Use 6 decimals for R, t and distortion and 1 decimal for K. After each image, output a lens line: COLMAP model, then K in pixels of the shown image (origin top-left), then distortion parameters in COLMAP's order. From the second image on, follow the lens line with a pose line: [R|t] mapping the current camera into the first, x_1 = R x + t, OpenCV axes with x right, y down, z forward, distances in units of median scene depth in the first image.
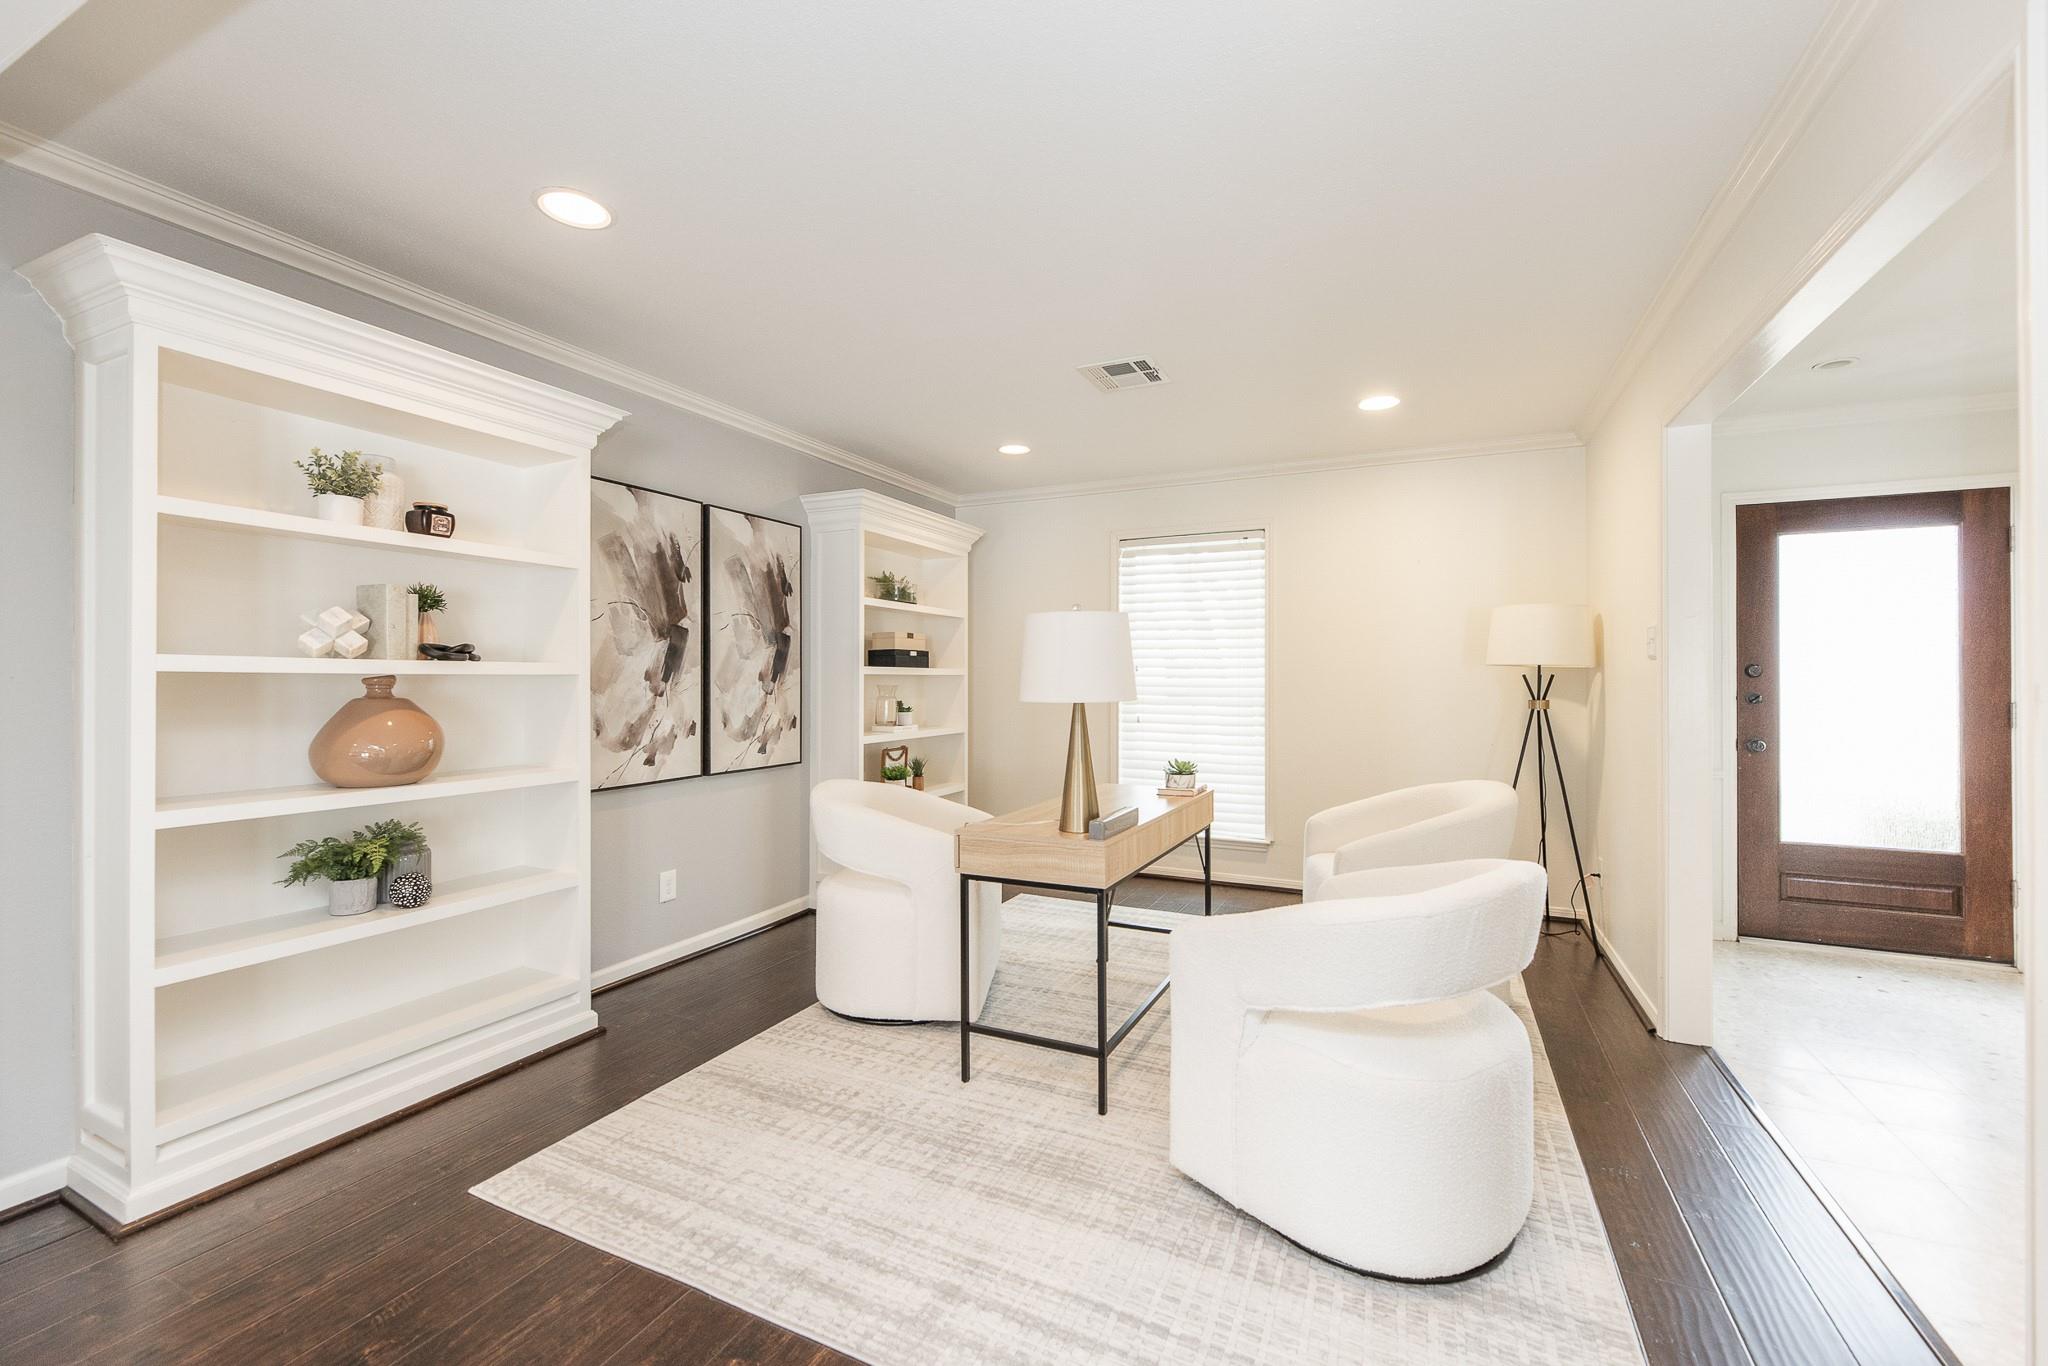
lens RADIAL K [[826.1, 0, 1043.7], [0, 826.1, 677.0], [0, 0, 1]] dist [-0.001371, 0.000398]
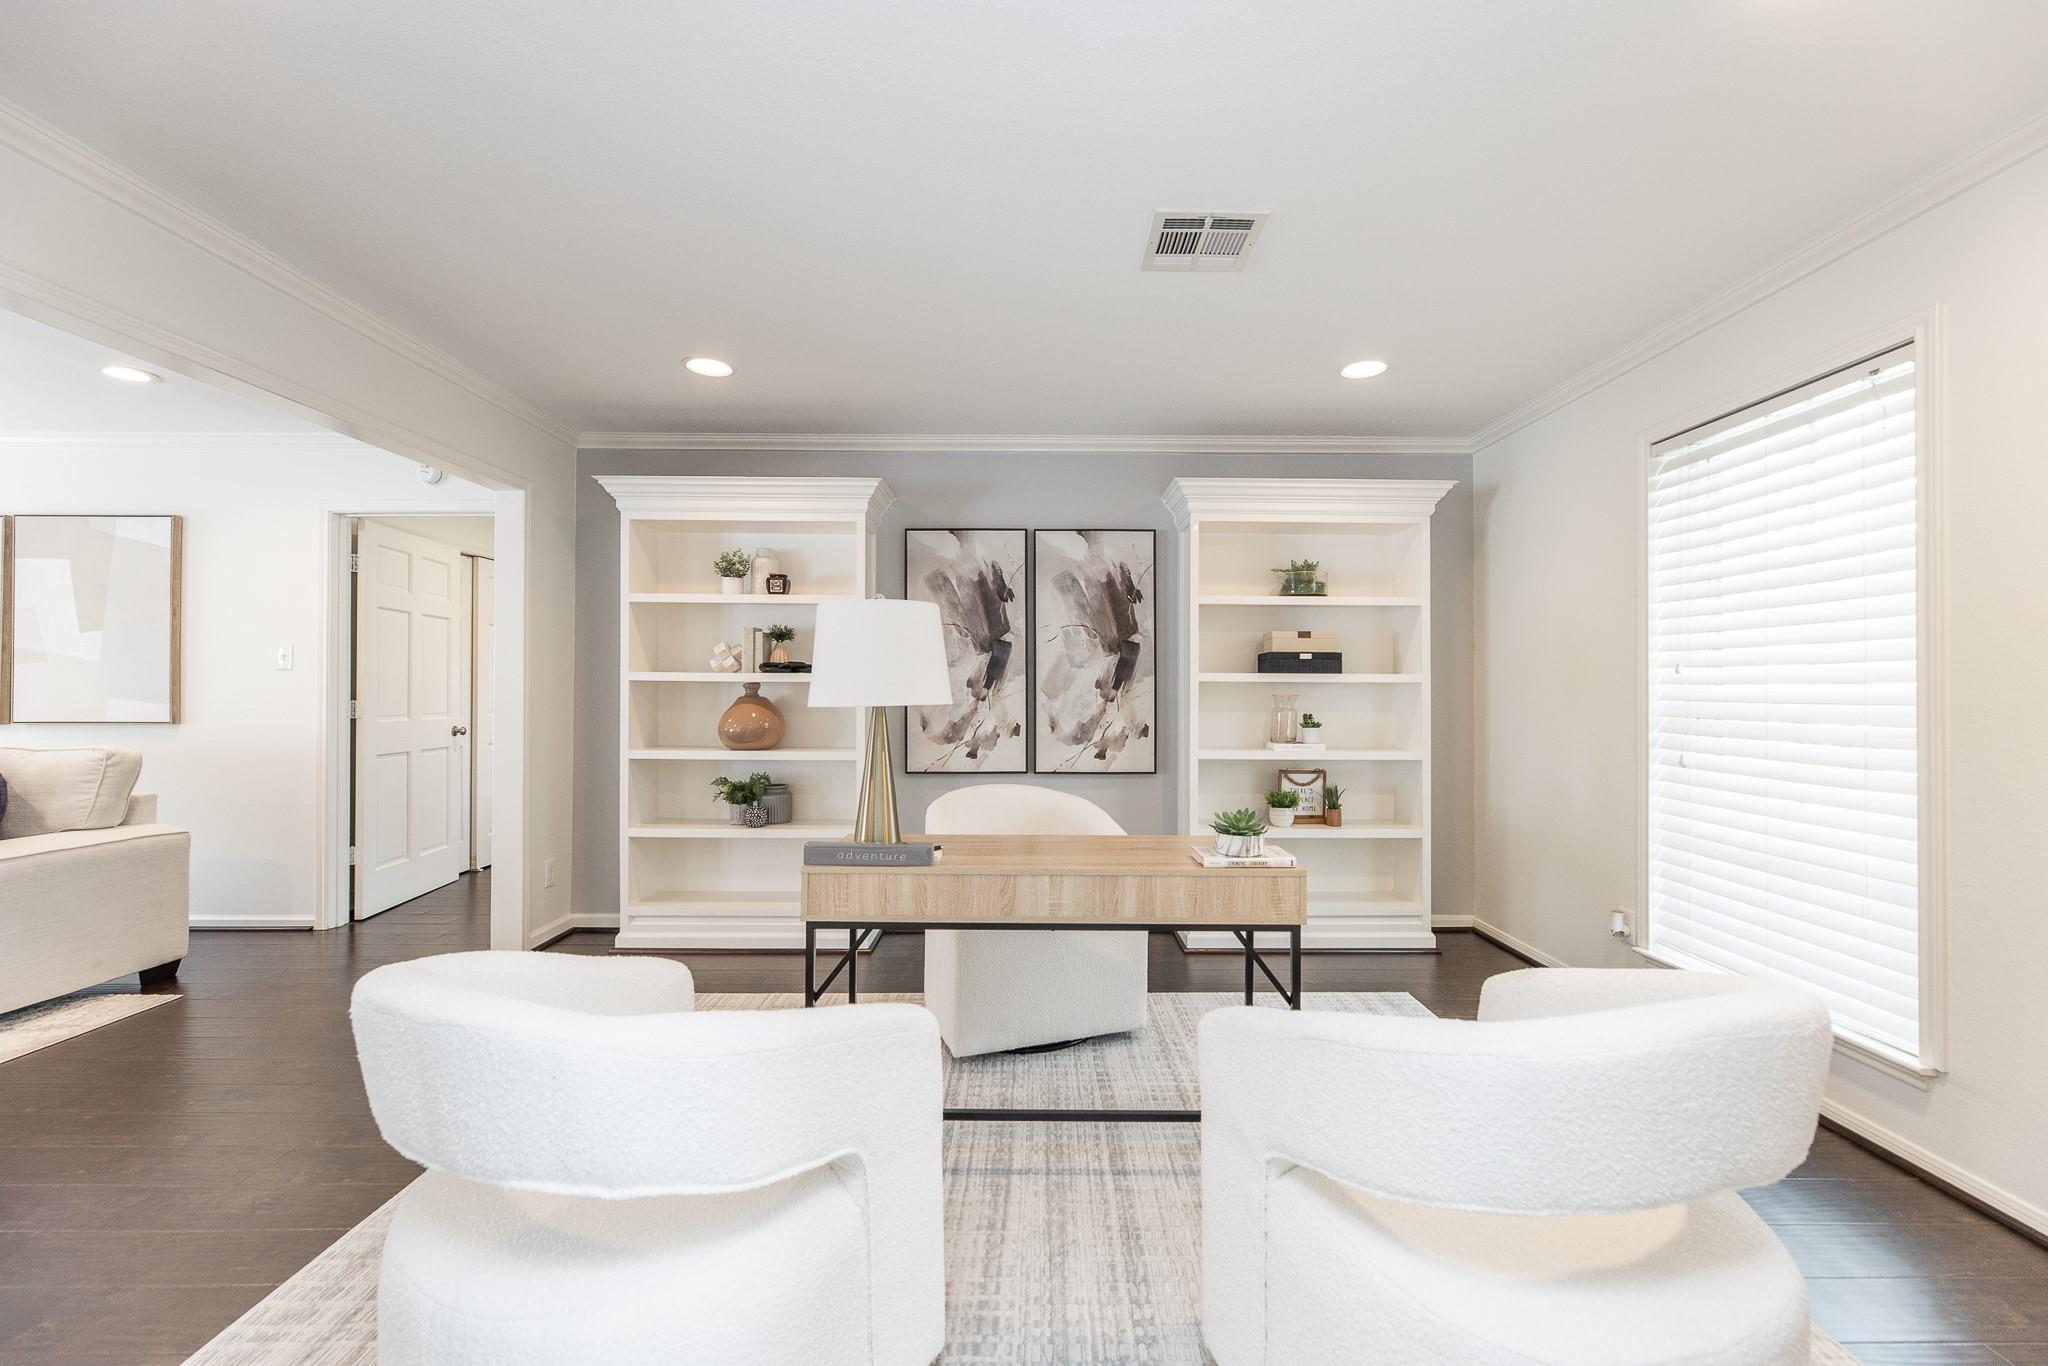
lens RADIAL K [[826.1, 0, 1040.2], [0, 826.1, 686.4], [0, 0, 1]] dist [-0.001371, 0.000398]
pose [[0.435955, -0.004332, -0.899958, 0.587149], [-0.001623, 0.999983, -0.005599, 0.008599], [0.899967, 0.003902, 0.435940, 0.512724]]
